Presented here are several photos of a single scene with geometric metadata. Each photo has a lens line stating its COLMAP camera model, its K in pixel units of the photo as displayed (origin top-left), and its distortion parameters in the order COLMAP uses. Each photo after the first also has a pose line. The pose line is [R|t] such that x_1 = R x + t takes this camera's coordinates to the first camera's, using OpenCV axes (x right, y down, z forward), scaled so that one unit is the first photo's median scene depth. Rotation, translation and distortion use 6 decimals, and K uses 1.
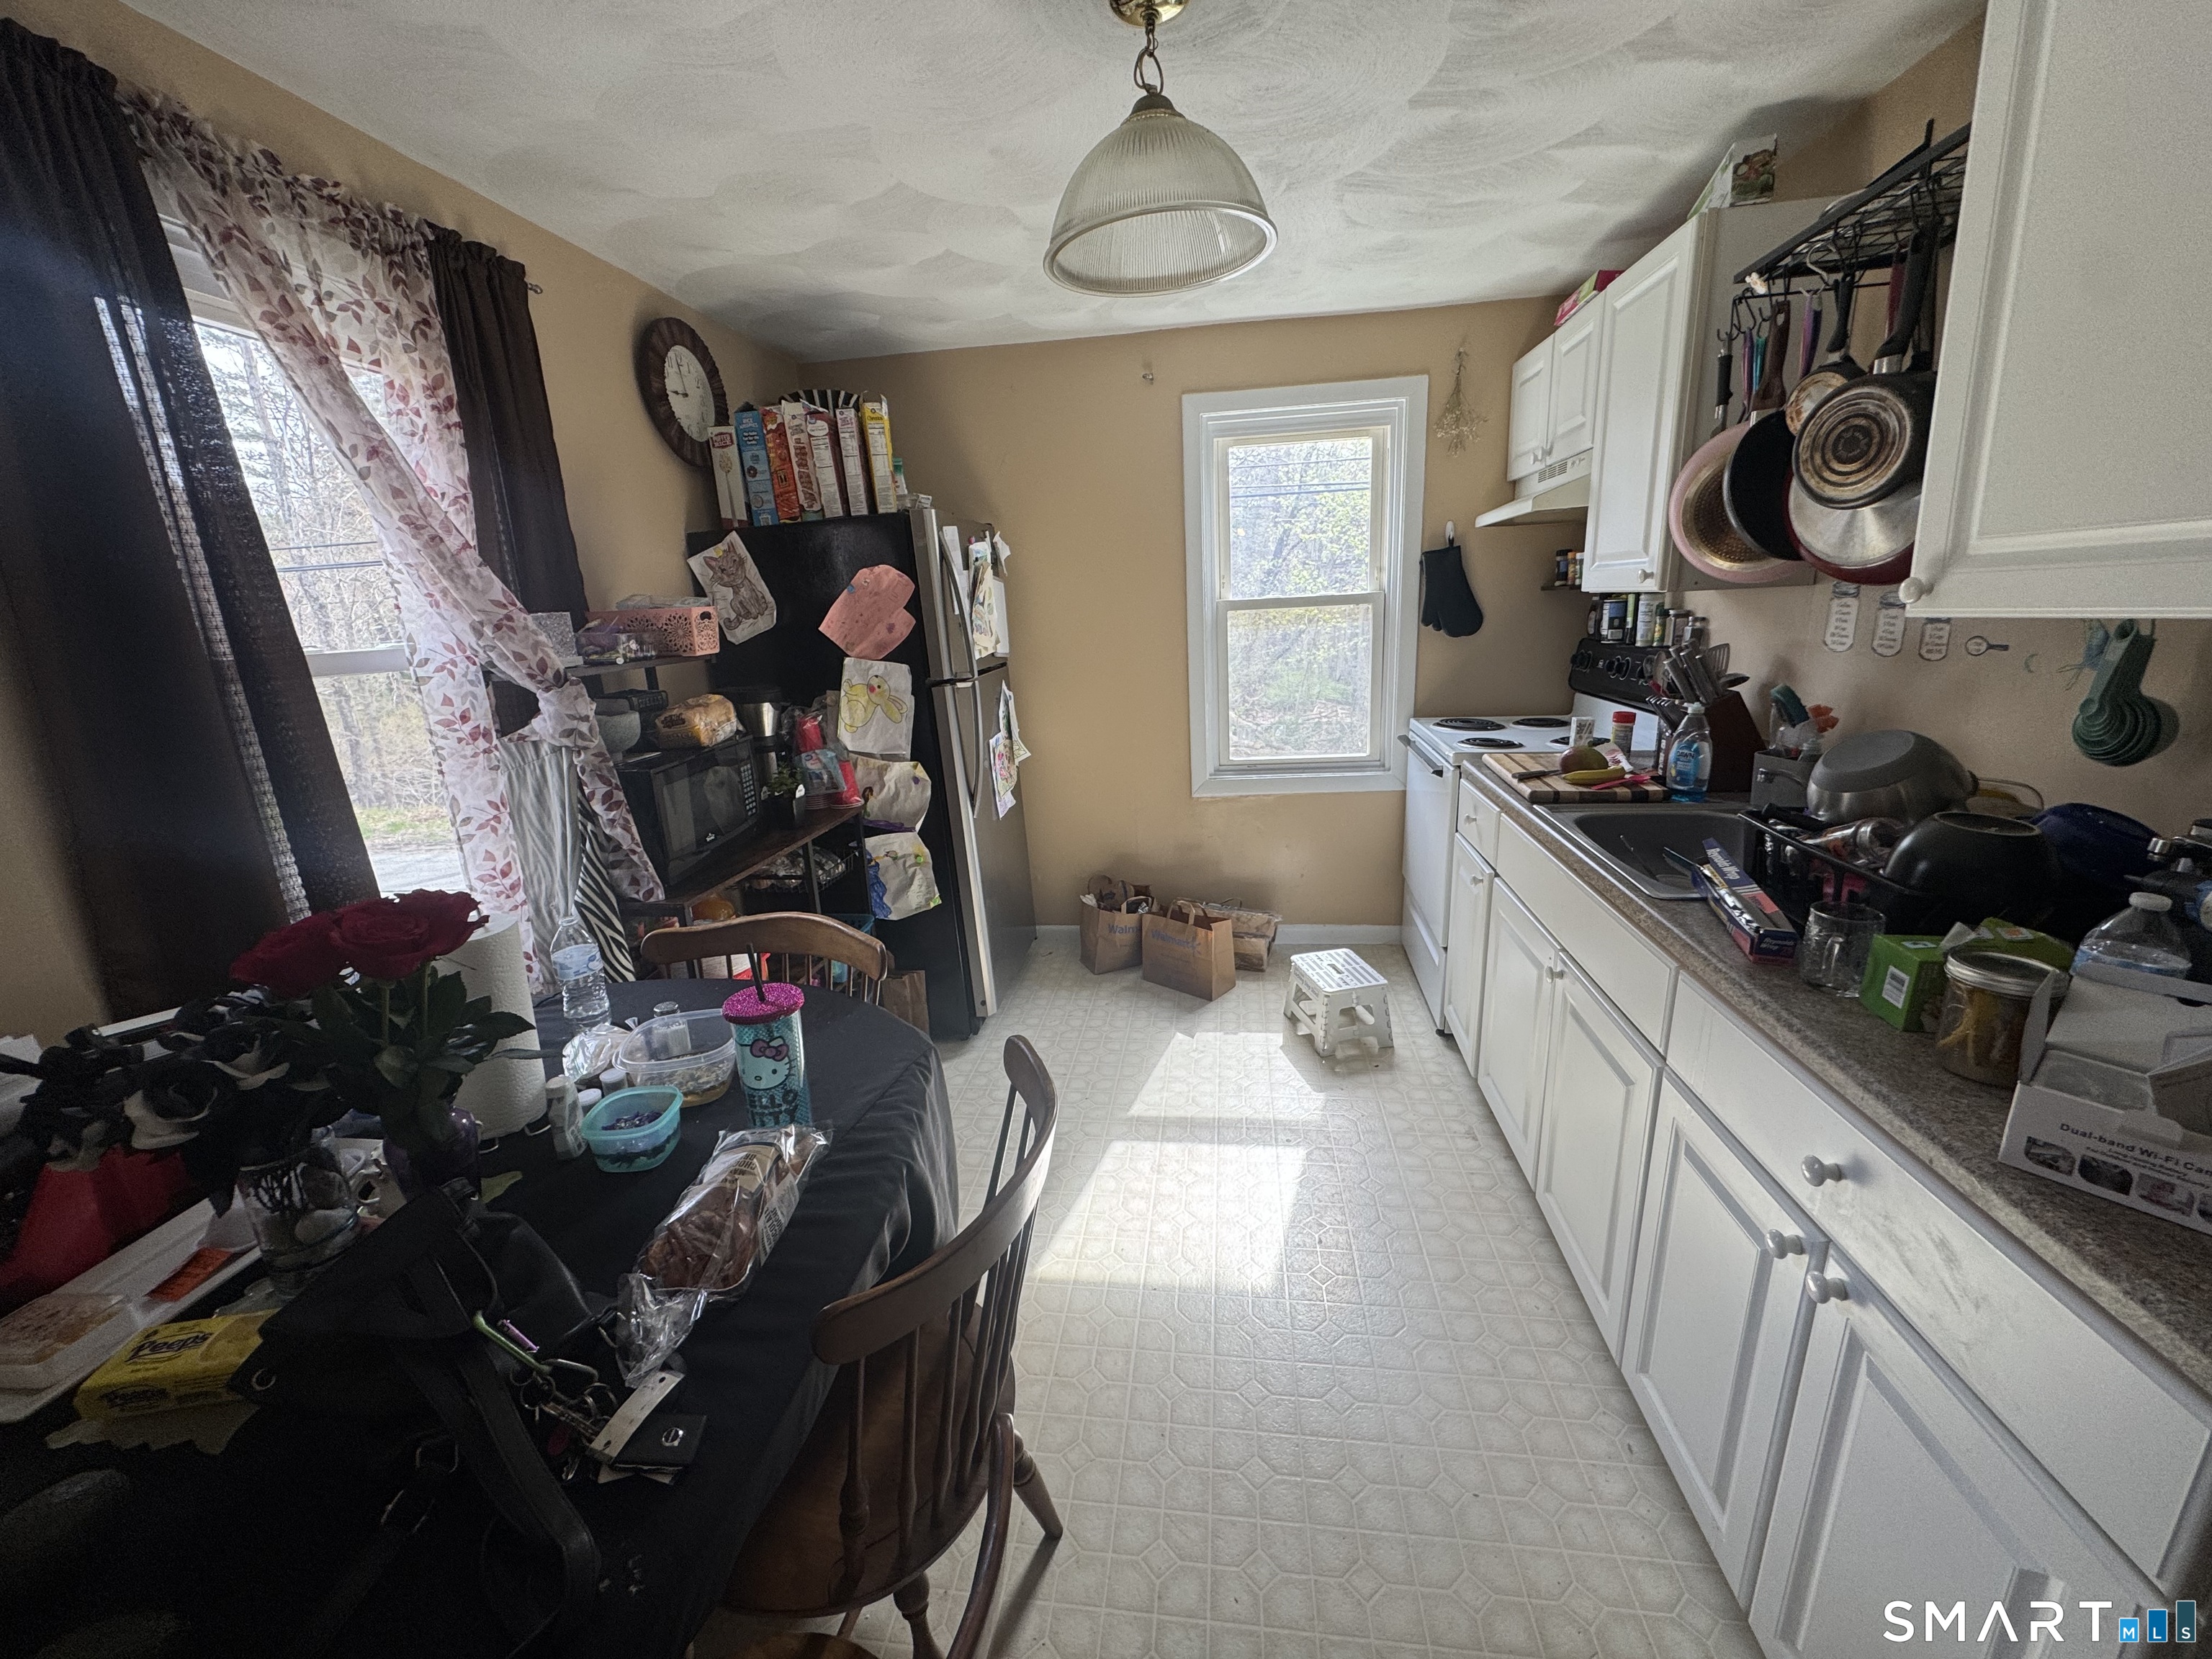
lens RADIAL K [[889.0, 0, 1112.1], [0, 889.0, 836.9], [0, 0, 1]] dist [-0.002528, -0.000061]
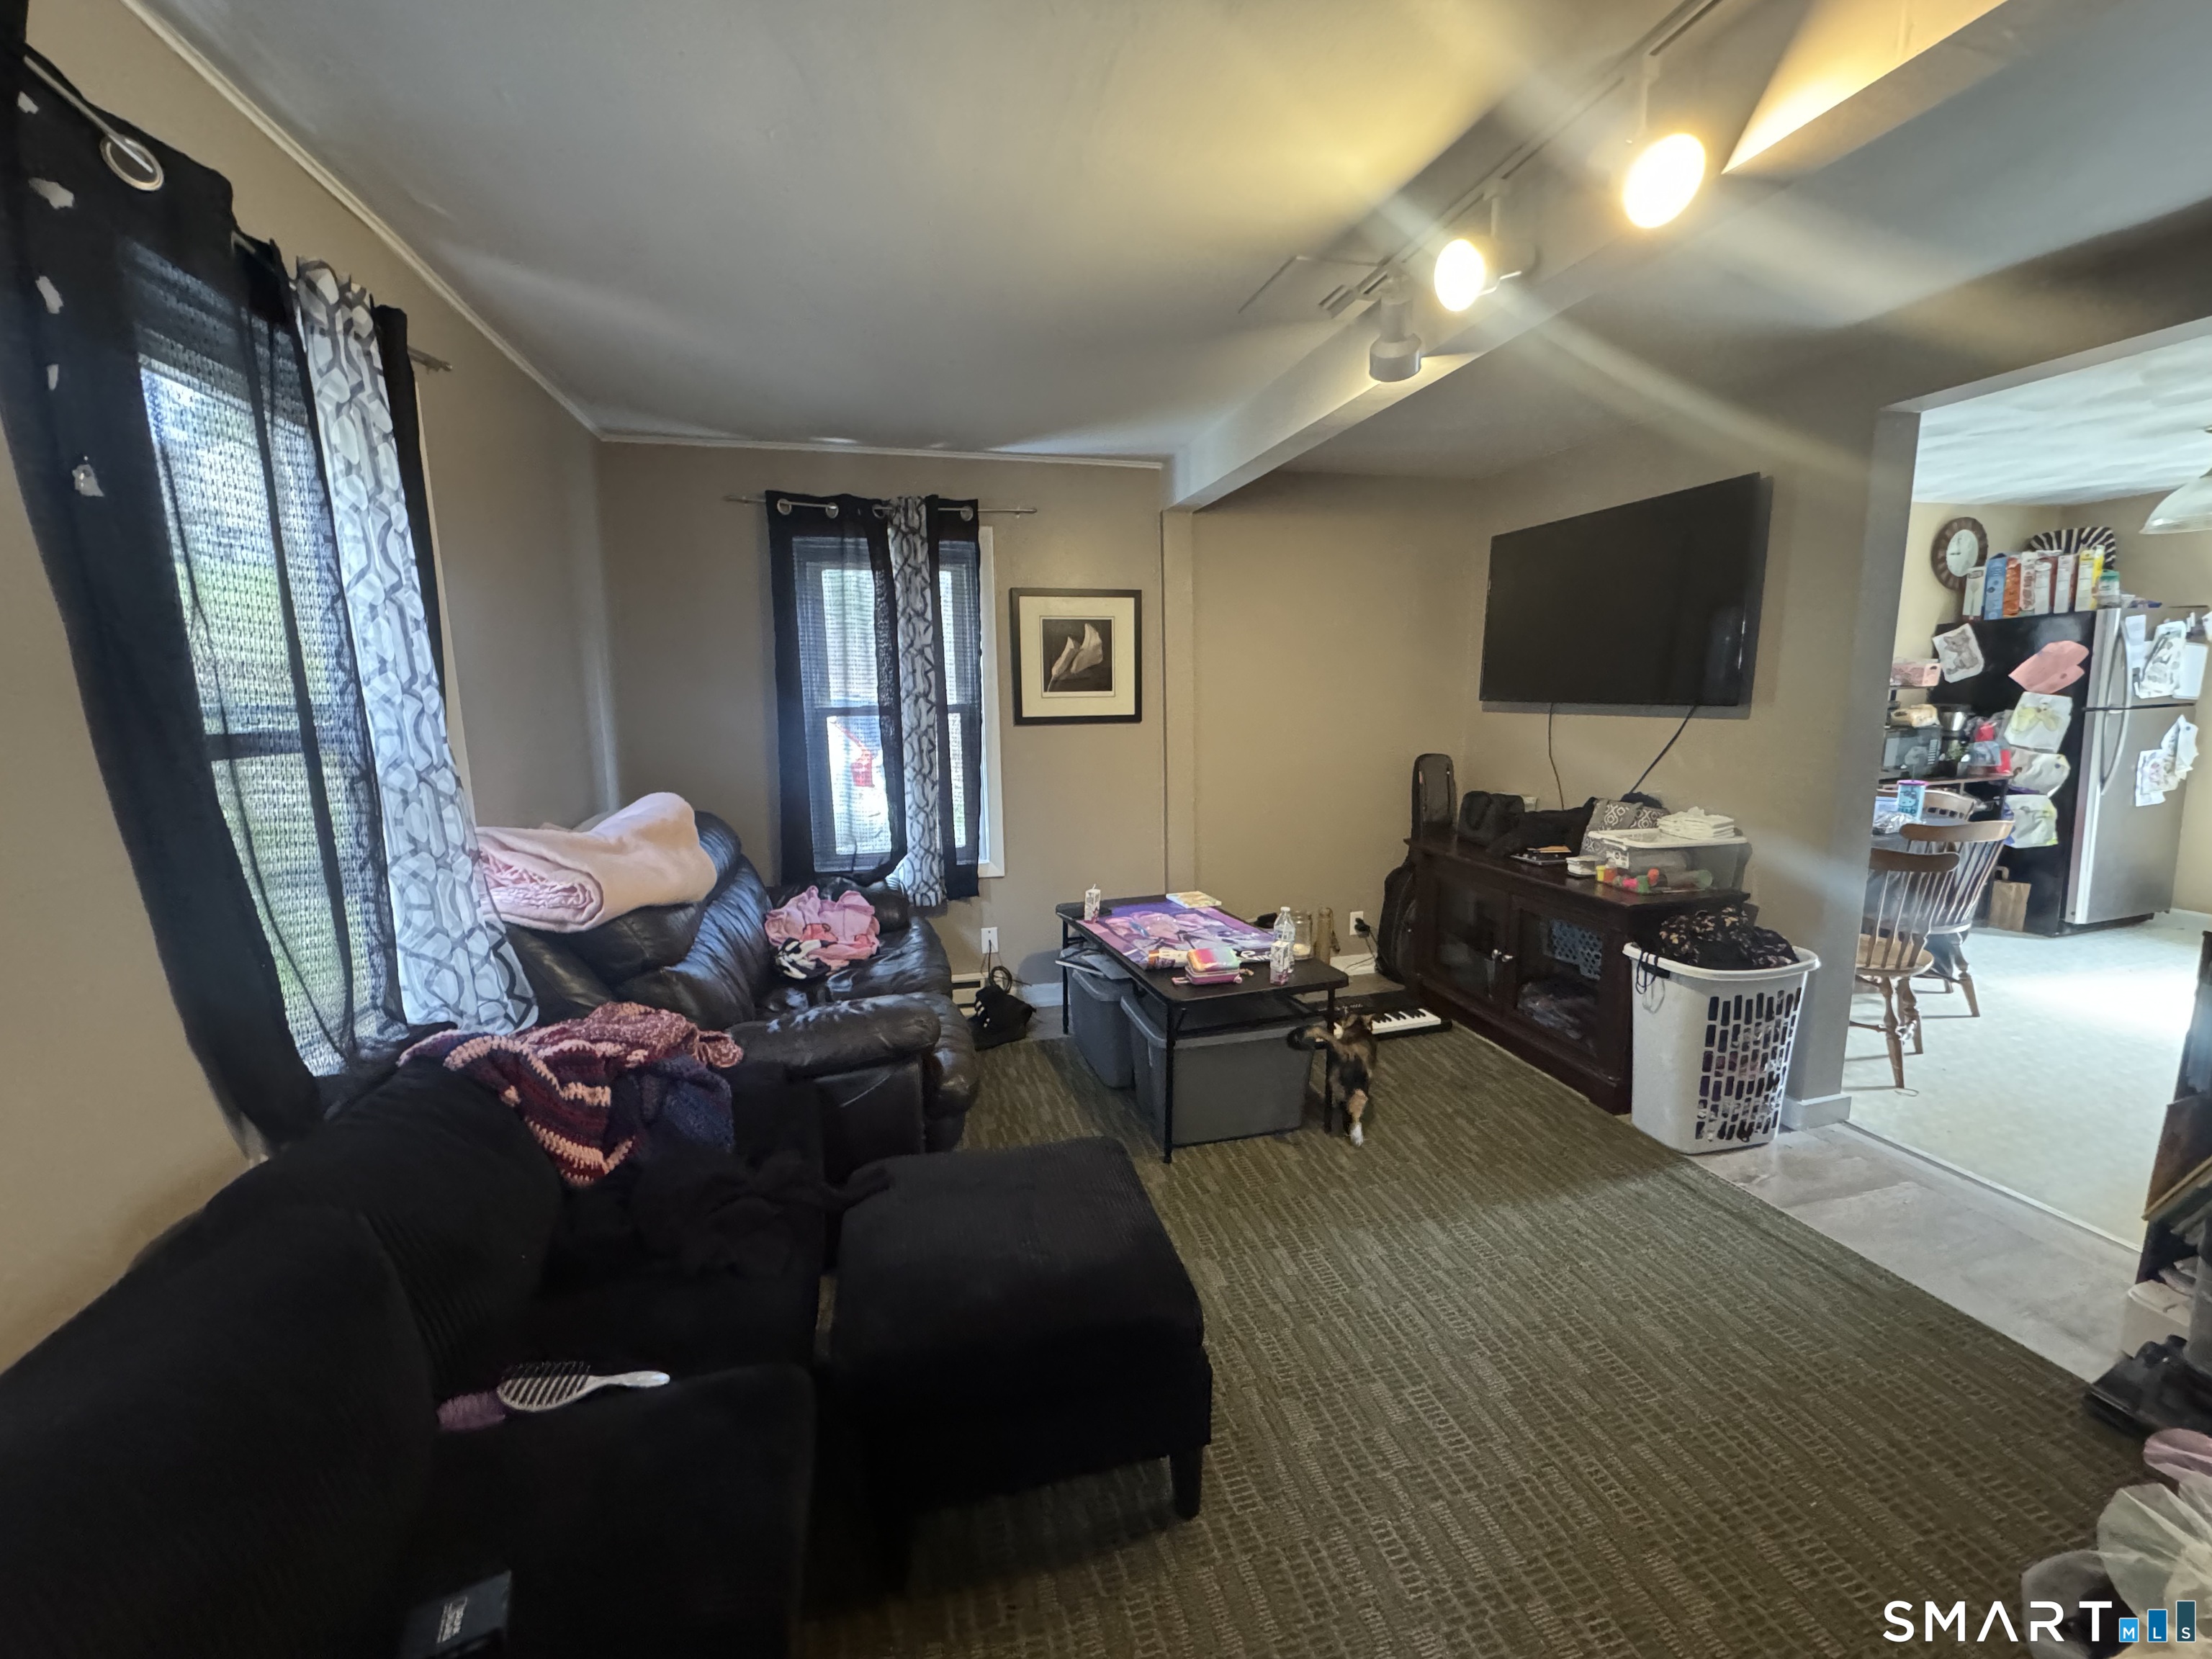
lens RADIAL K [[889.0, 0, 1112.7], [0, 889.0, 830.5], [0, 0, 1]] dist [-0.002528, -0.000061]
pose [[0.389654, 0.184944, -0.902200, 0.636914], [-0.229427, 0.968238, 0.099393, 0.306796], [0.891926, 0.168260, 0.419709, -1.315793]]
